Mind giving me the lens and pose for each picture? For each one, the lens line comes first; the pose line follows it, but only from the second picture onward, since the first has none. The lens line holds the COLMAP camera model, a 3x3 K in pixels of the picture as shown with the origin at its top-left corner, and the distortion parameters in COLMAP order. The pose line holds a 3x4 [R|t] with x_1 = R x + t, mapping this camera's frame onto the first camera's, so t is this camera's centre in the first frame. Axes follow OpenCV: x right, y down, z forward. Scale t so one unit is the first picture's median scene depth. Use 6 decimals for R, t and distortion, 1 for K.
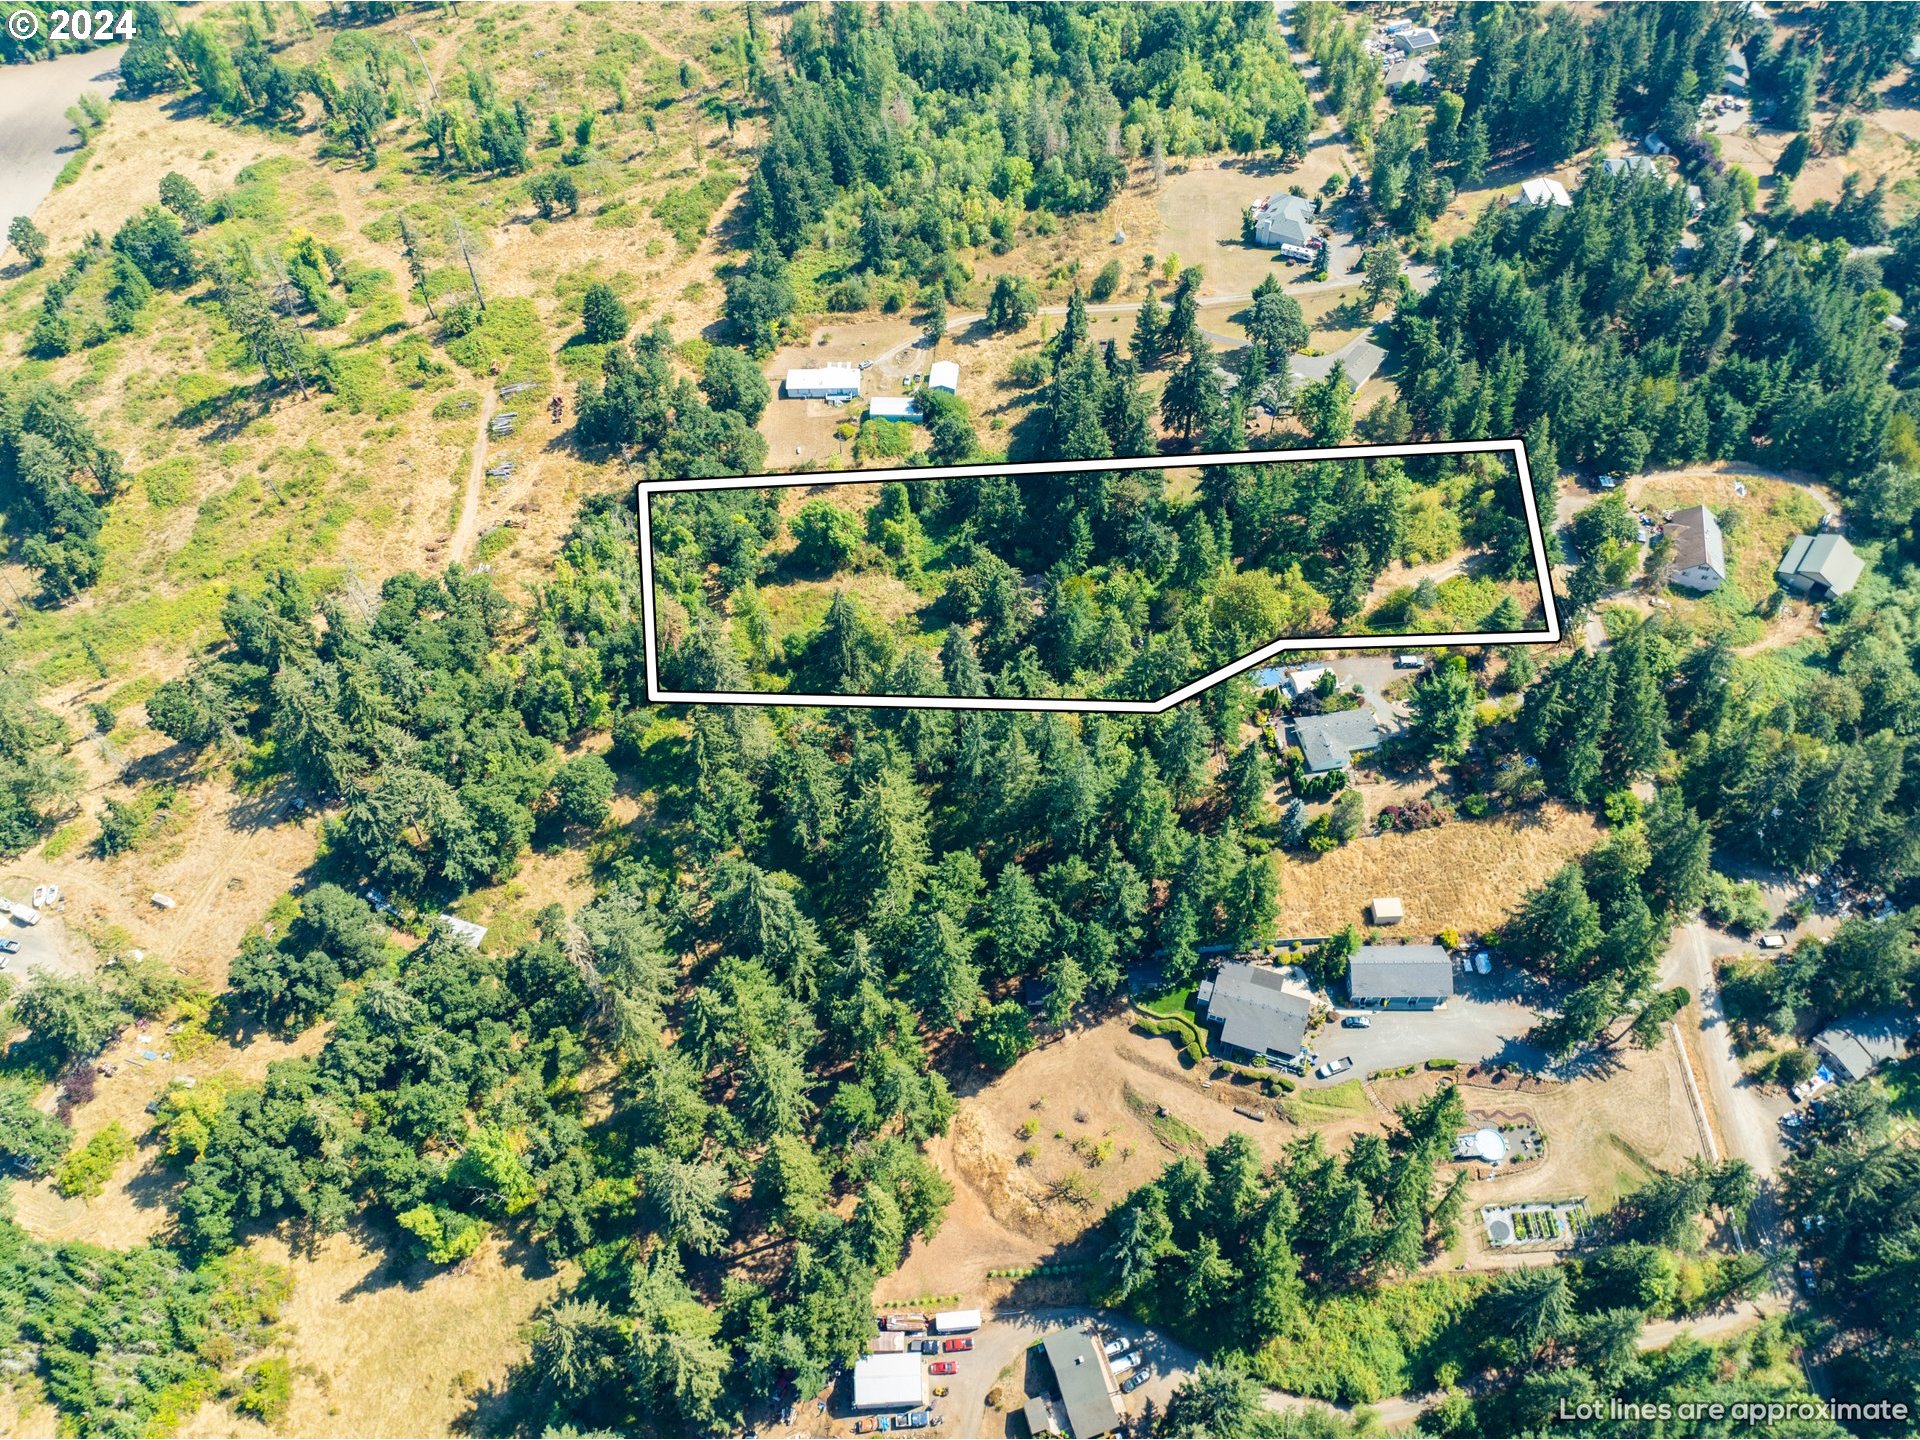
lens RADIAL K [[1320.0, 0, 976.7], [0, 1320.0, 743.4], [0, 0, 1]] dist [-0.039146, 0.004149]
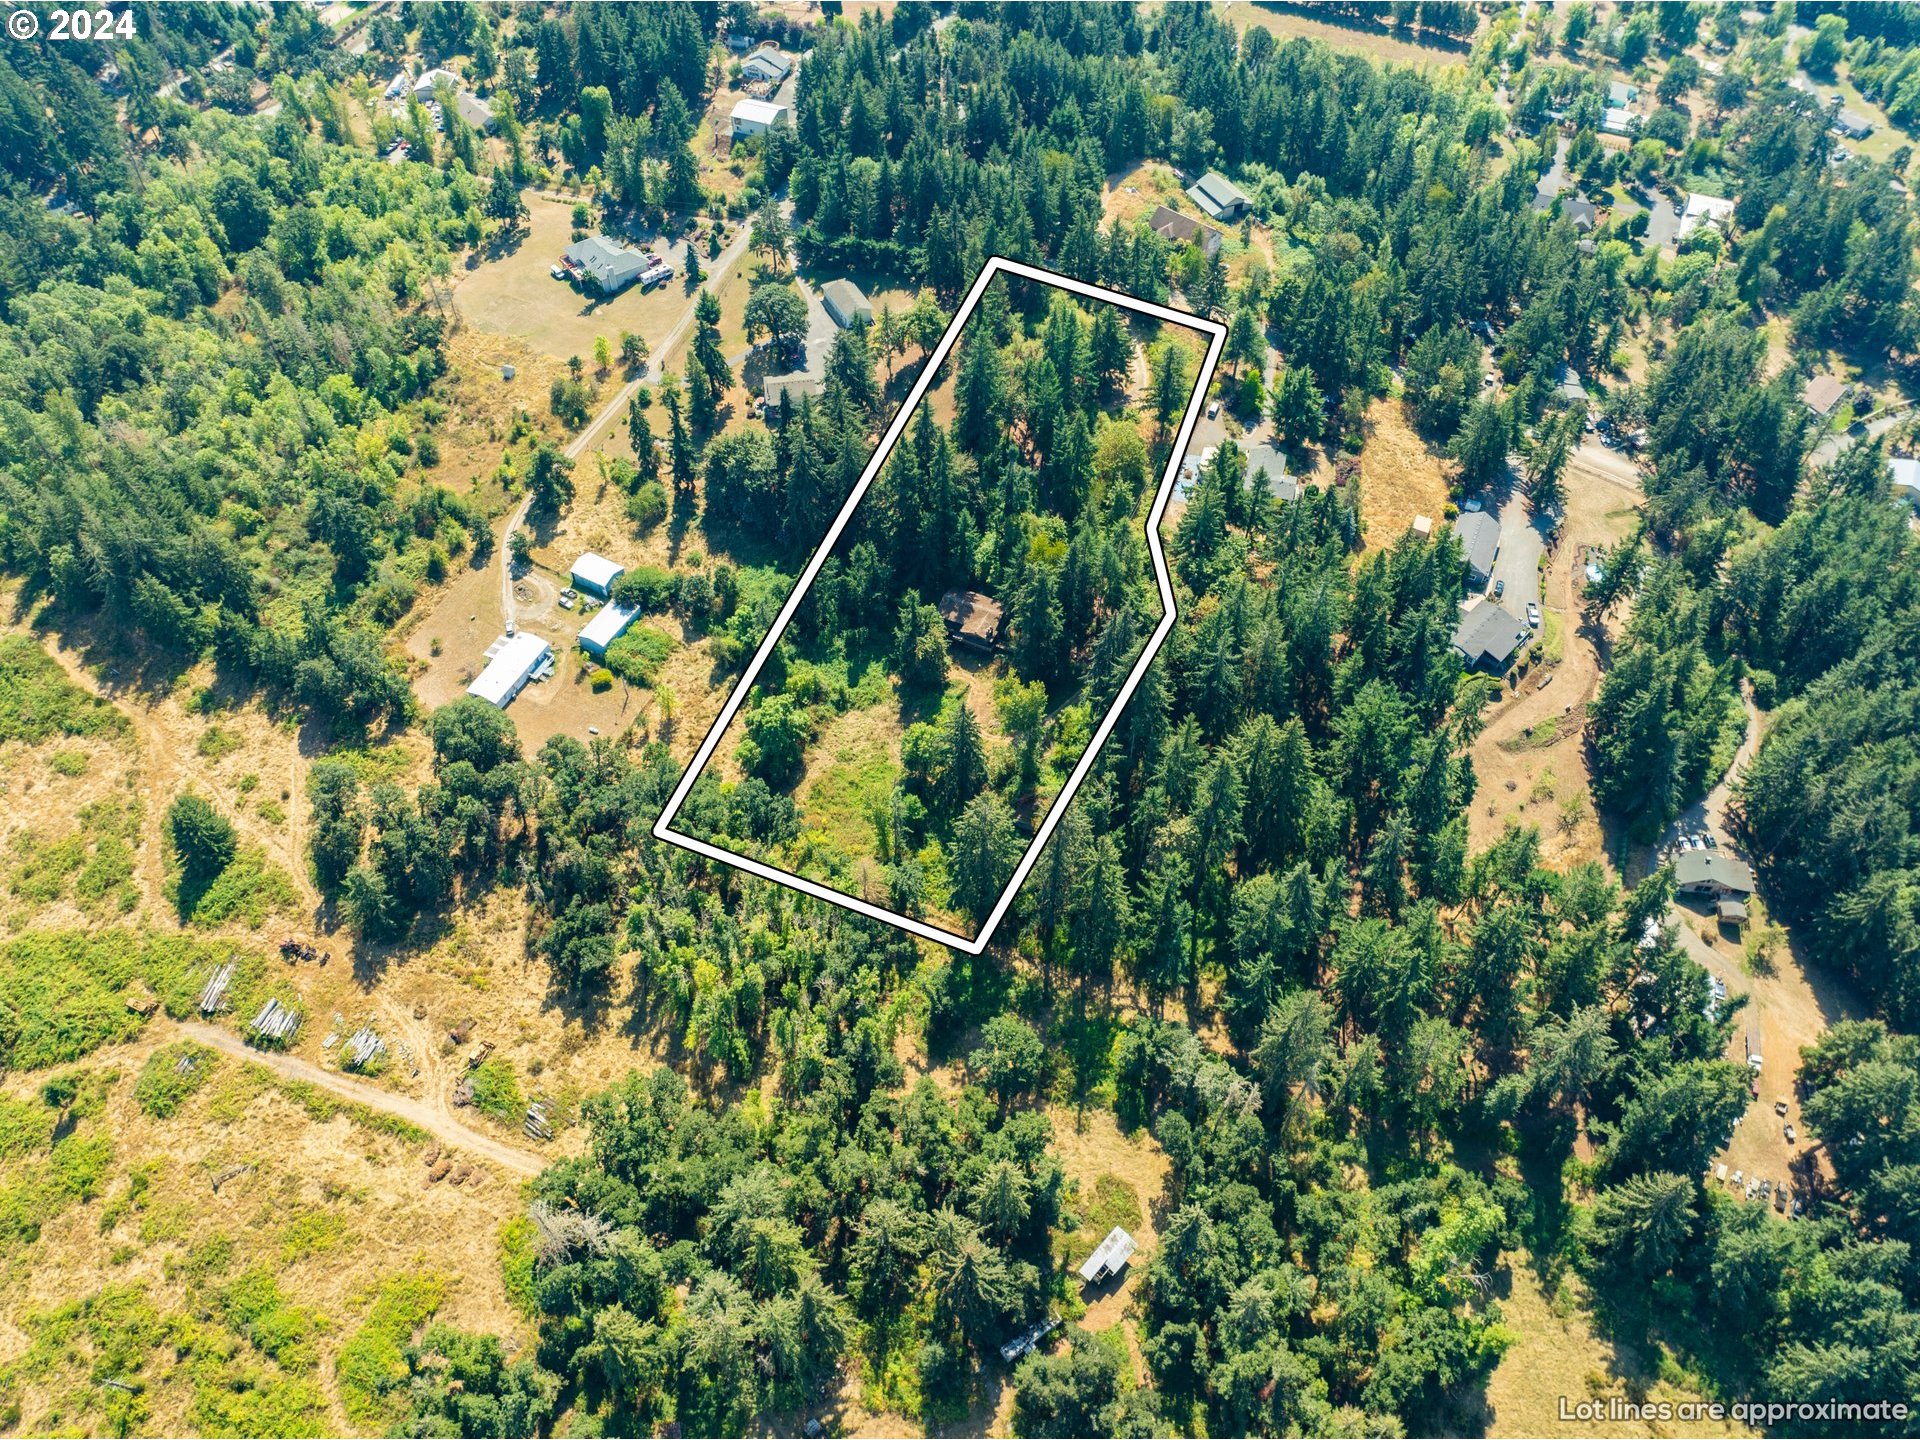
lens RADIAL K [[1320.0, 0, 976.7], [0, 1320.0, 743.4], [0, 0, 1]] dist [-0.039146, 0.004149]
pose [[0.418134, -0.708758, 0.568178, -0.632739], [0.713385, 0.643430, 0.277635, -0.341294], [-0.562358, 0.289241, 0.774657, 0.280314]]
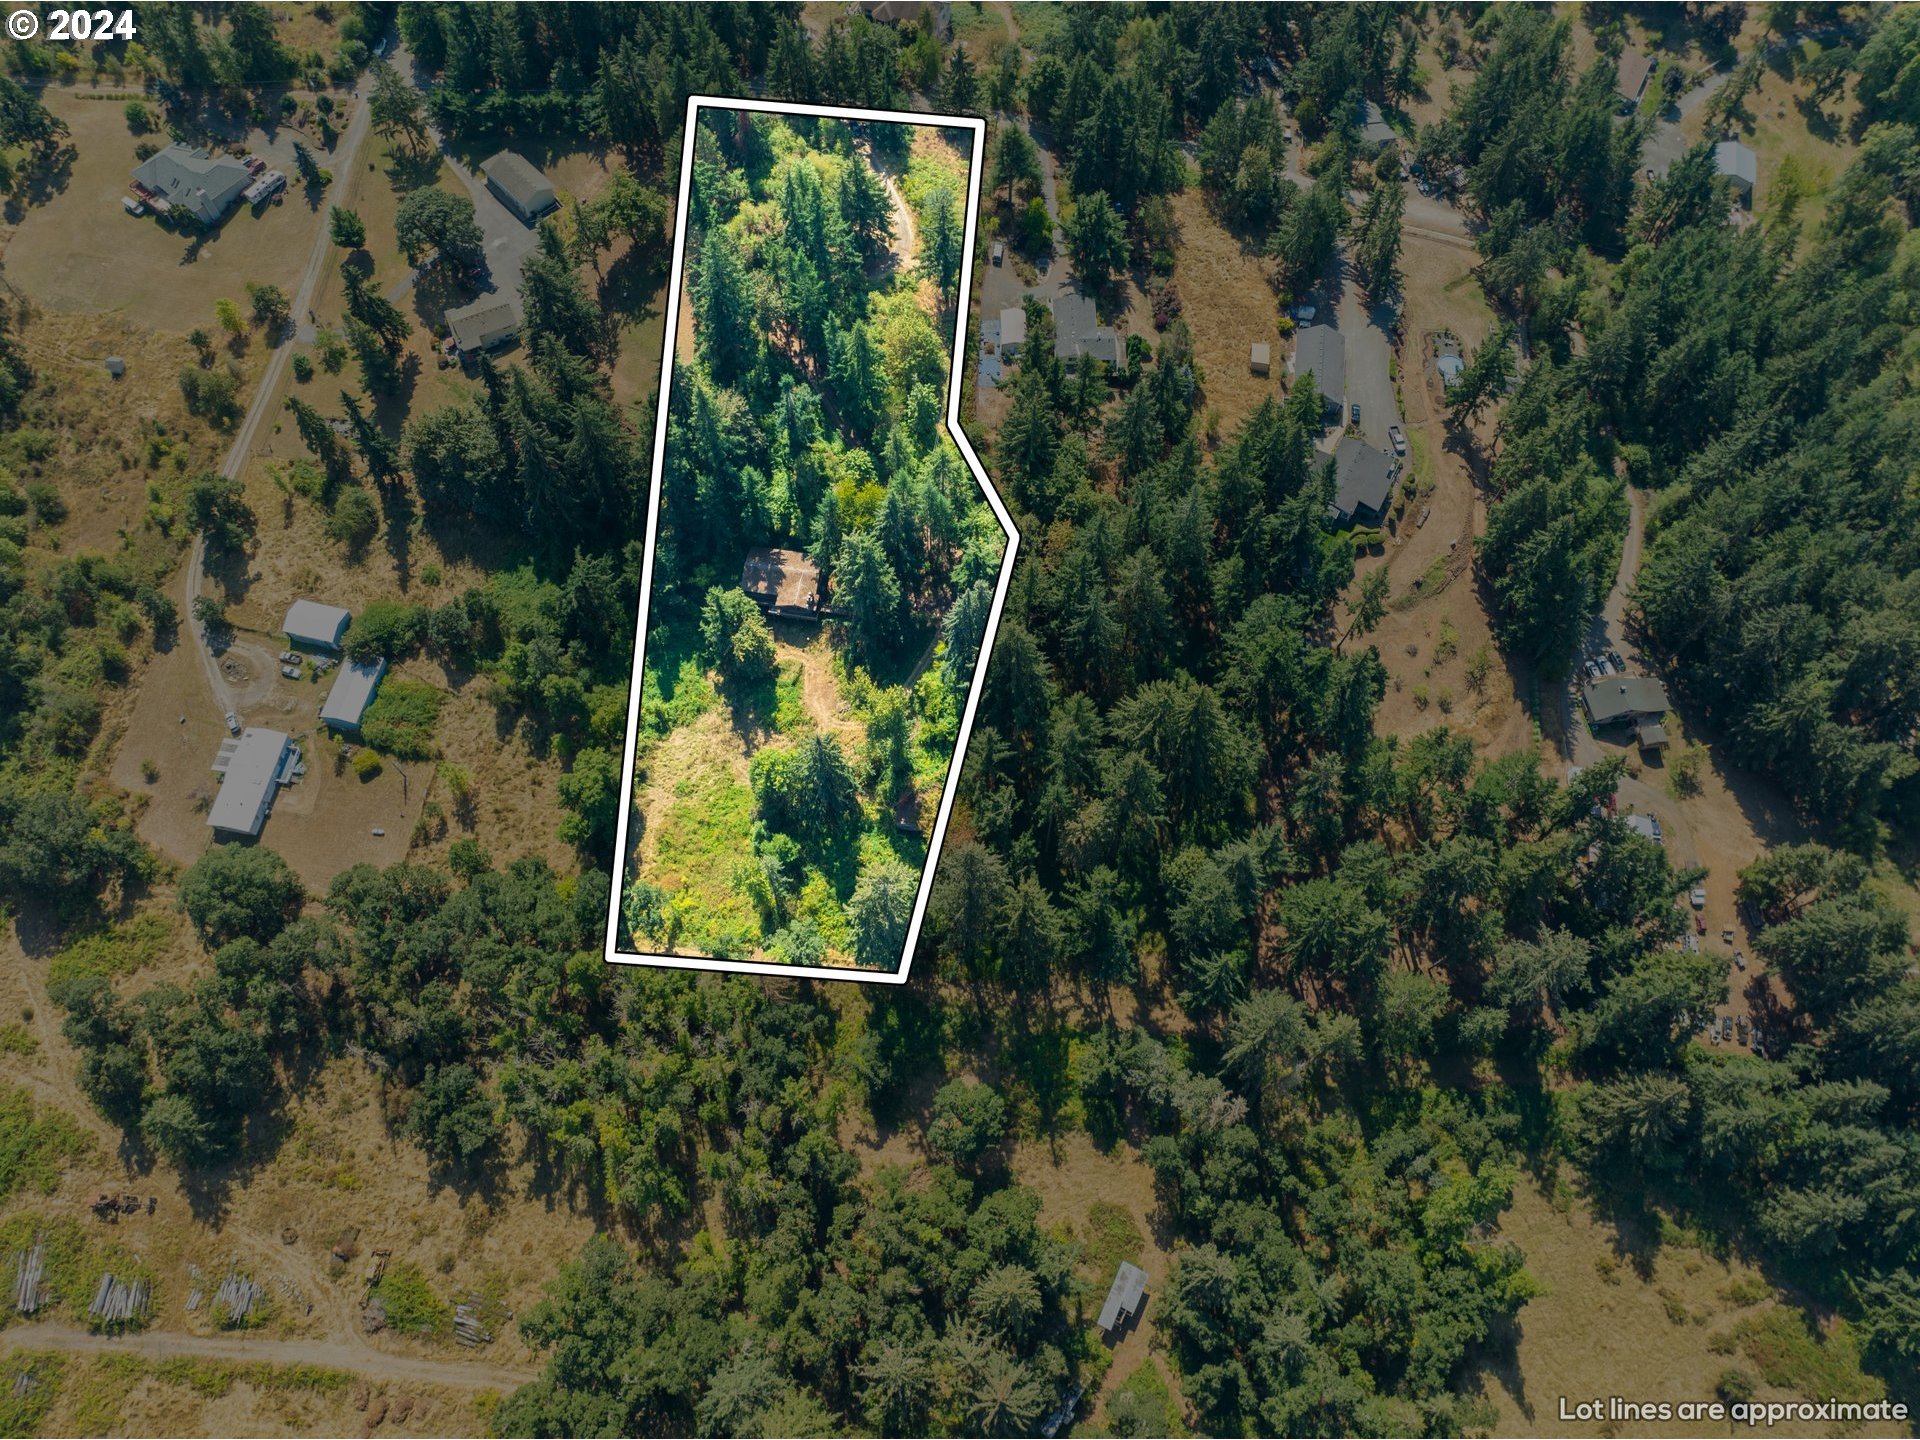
lens RADIAL K [[1337.6, 0, 974.4], [0, 1337.6, 727.0], [0, 0, 1]] dist [-0.042310, 0.002835]
pose [[0.153232, -0.887800, 0.433972, -0.422069], [0.773457, 0.381082, 0.506498, -0.439403], [-0.615048, 0.258047, 0.745069, 0.341098]]
